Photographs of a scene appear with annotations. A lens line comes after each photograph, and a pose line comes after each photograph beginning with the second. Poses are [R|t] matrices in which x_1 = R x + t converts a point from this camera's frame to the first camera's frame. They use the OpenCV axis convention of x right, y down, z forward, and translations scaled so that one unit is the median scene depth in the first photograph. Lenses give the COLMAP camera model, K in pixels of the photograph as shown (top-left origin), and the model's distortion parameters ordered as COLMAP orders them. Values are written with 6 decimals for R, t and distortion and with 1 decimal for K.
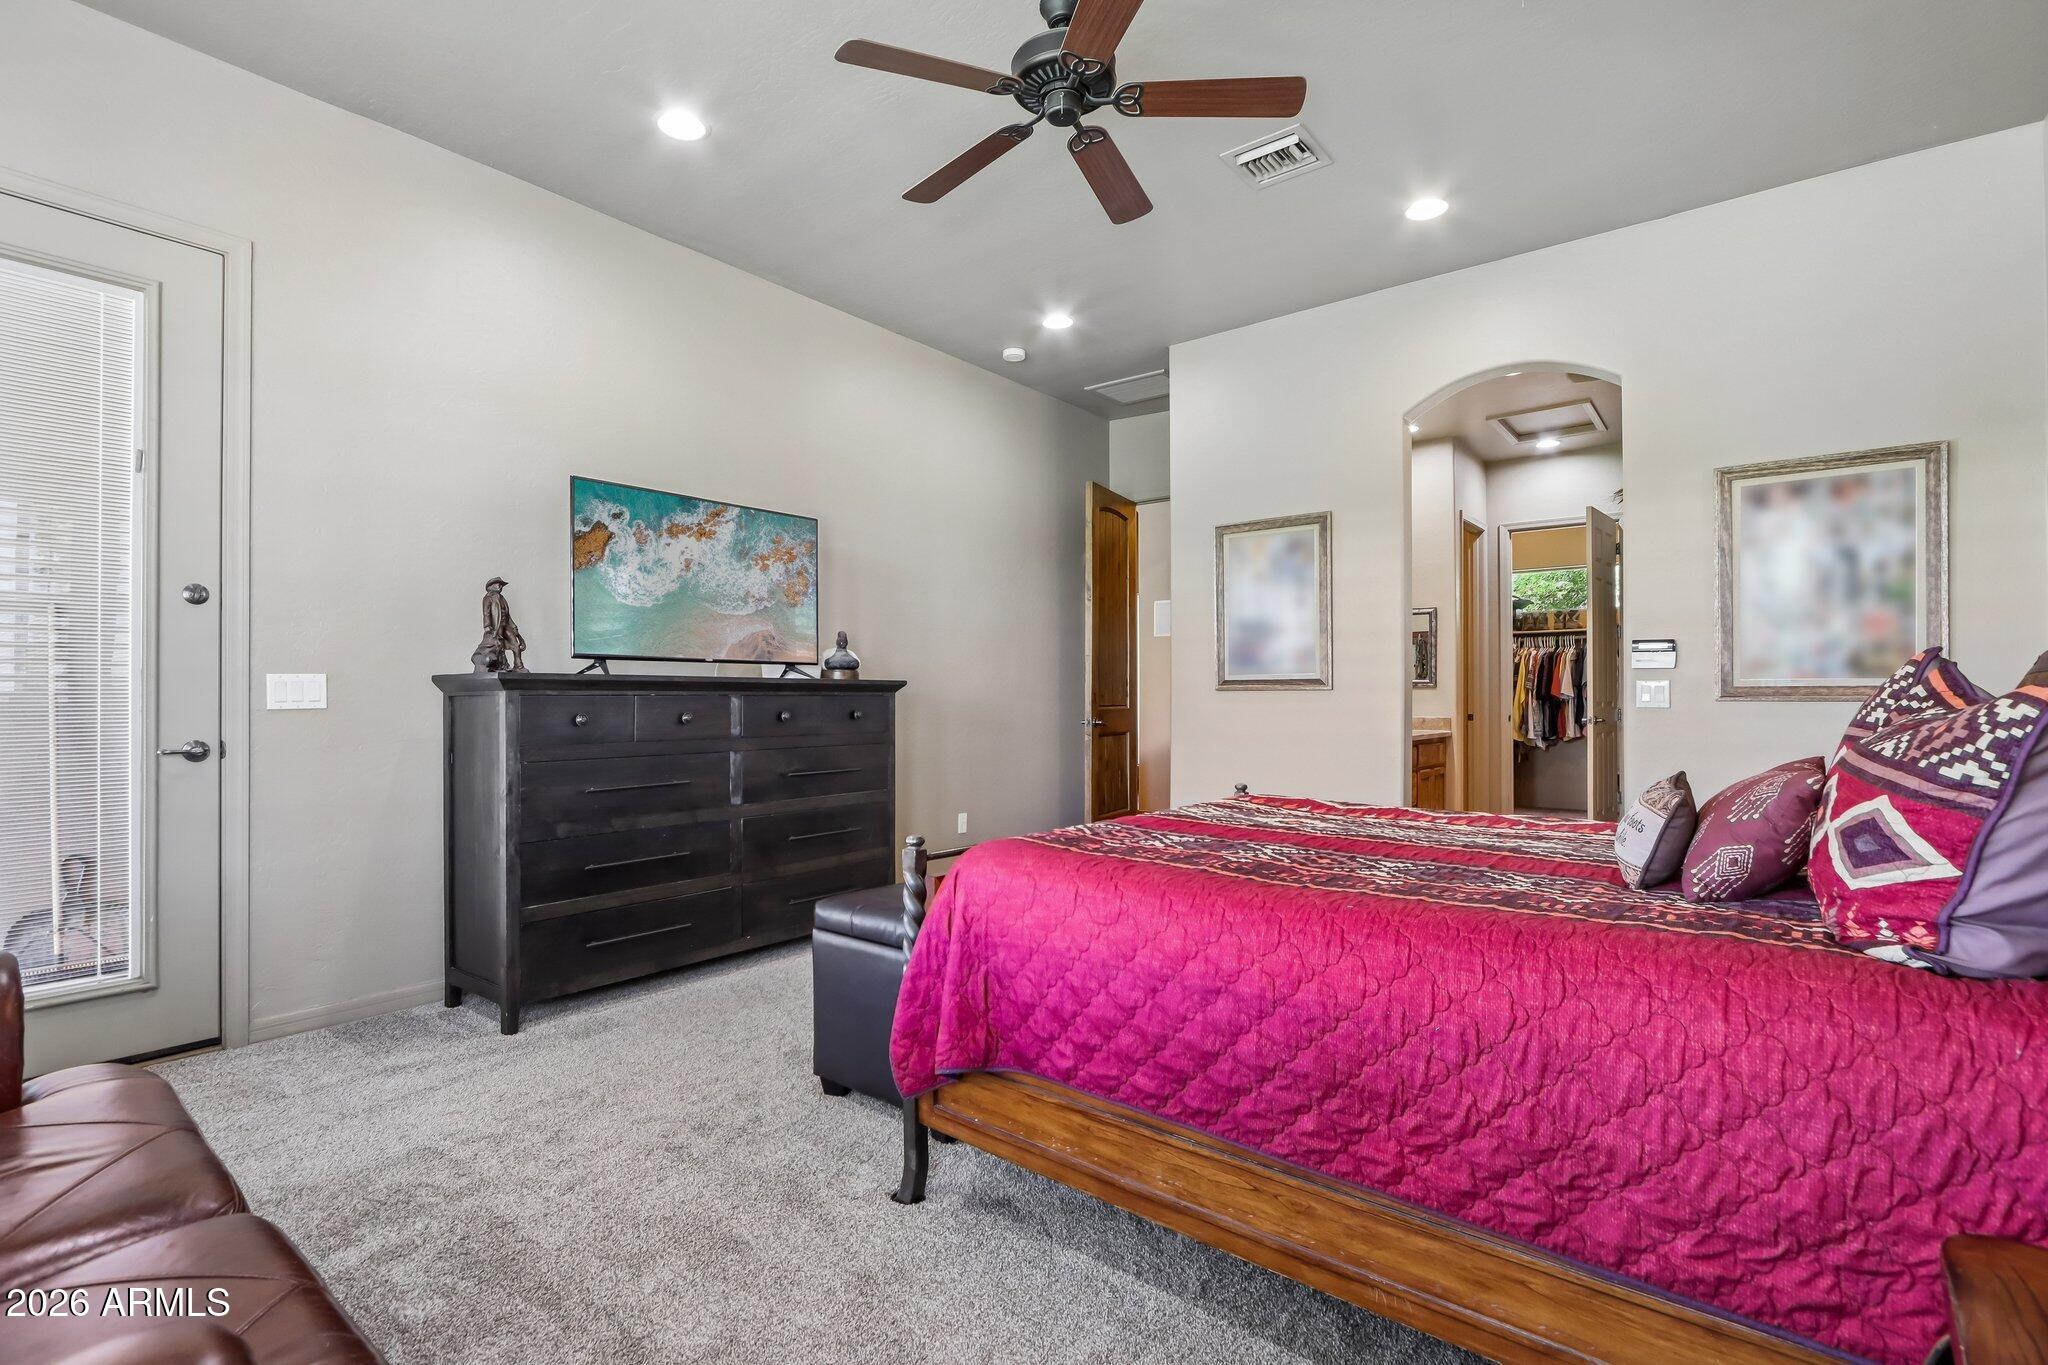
lens RADIAL K [[952.0, 0, 981.4], [0, 952.0, 688.3], [0, 0, 1]] dist [-0.017213, 0.003017]
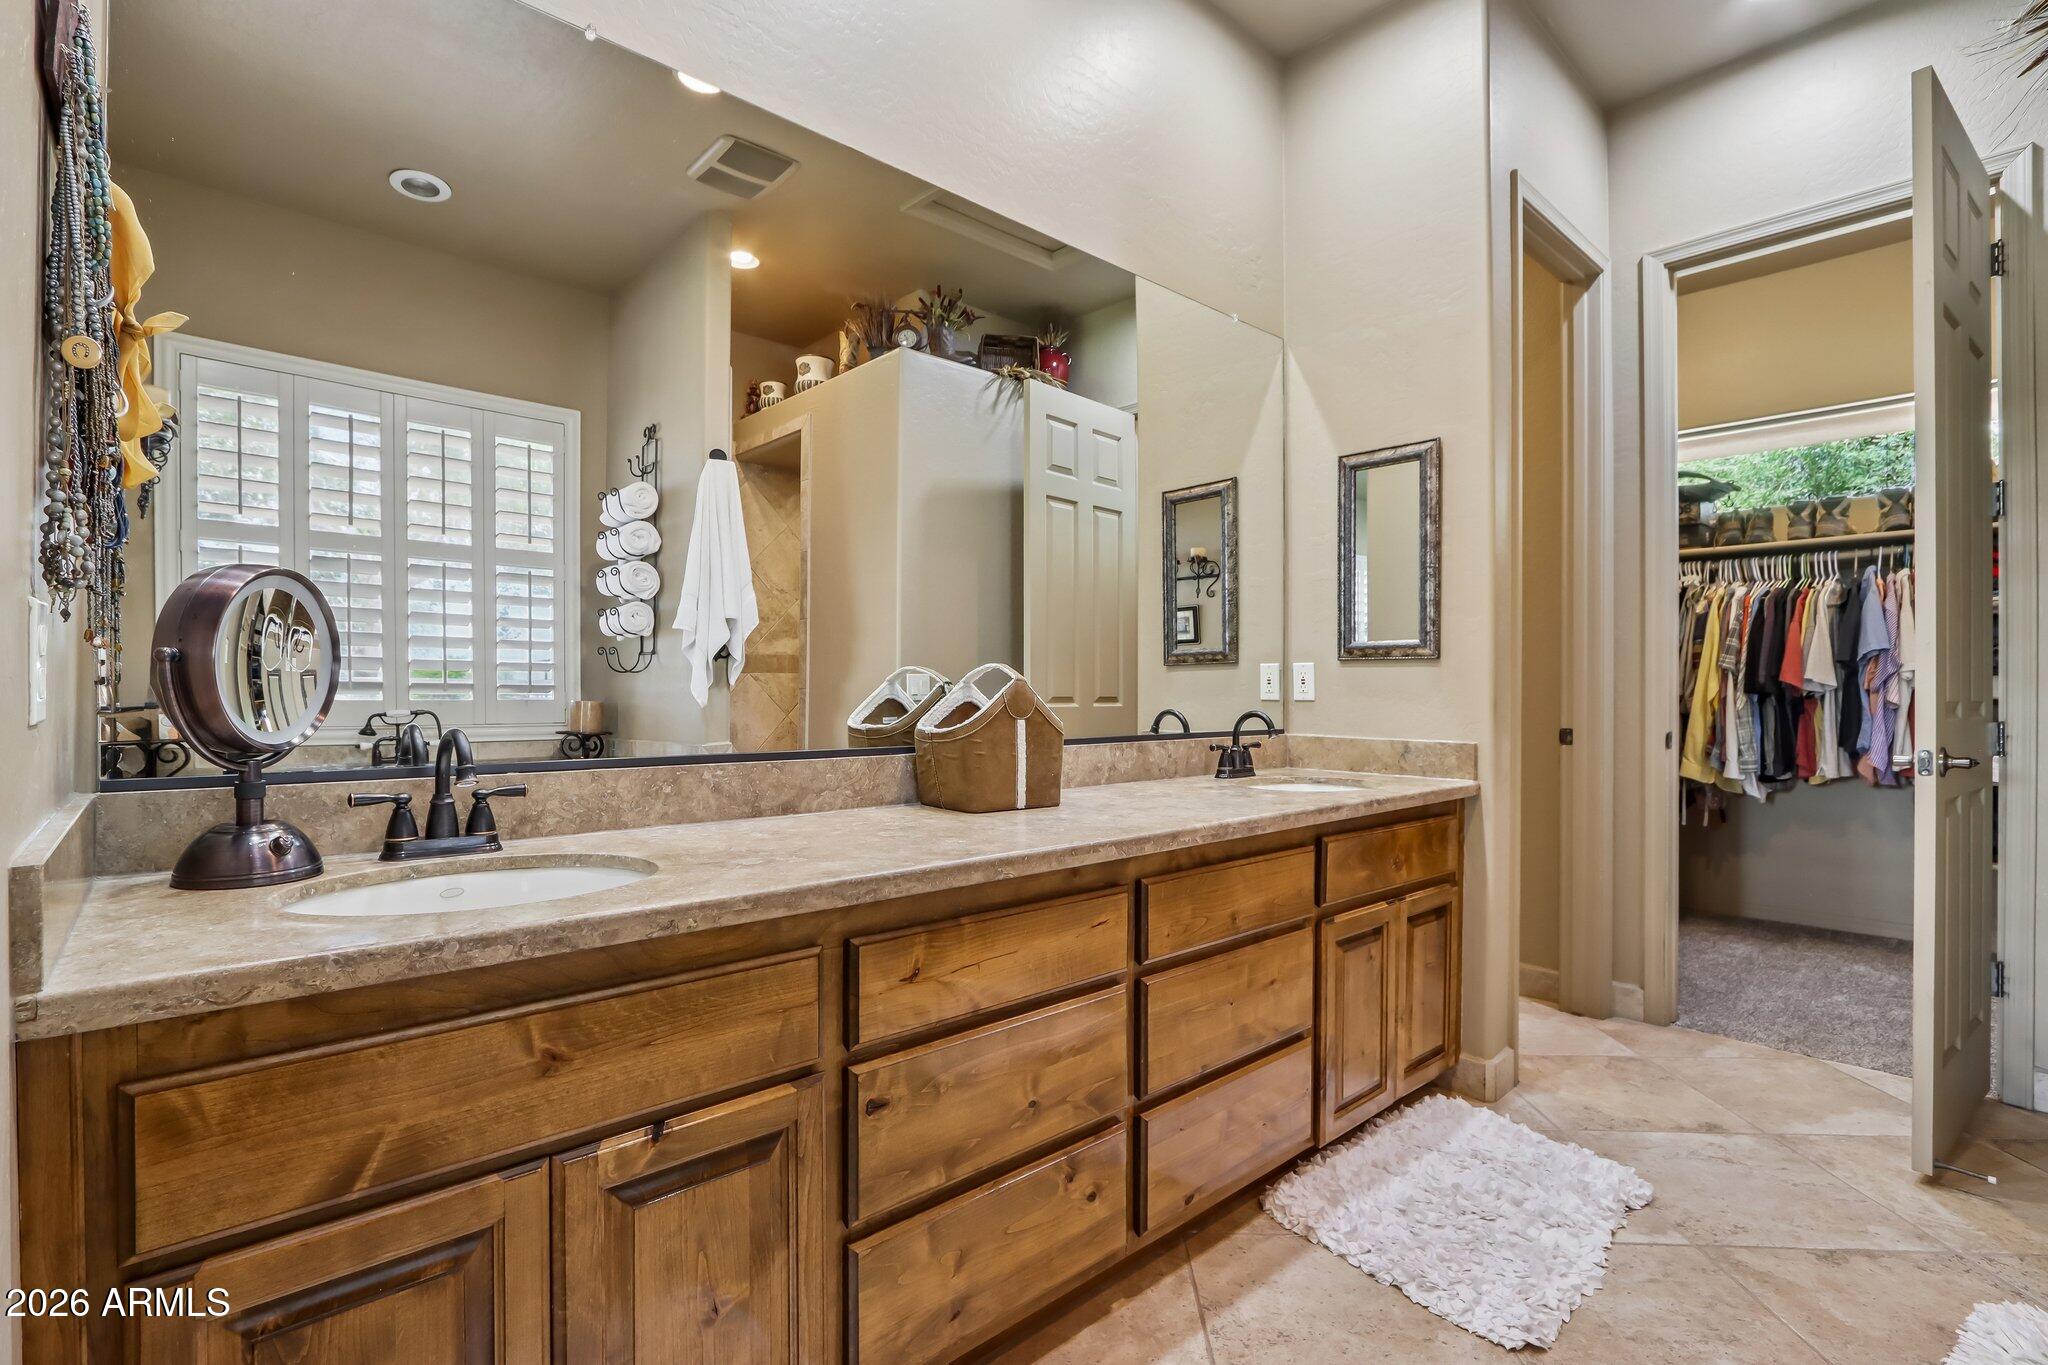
lens RADIAL K [[952.0, 0, 1013.2], [0, 952.0, 685.4], [0, 0, 1]] dist [-0.017213, 0.003017]
pose [[0.990941, -0.000216, -0.134297, 0.381185], [0.001109, 0.999978, 0.006573, 0.006082], [0.134292, -0.006662, 0.990919, 0.643291]]
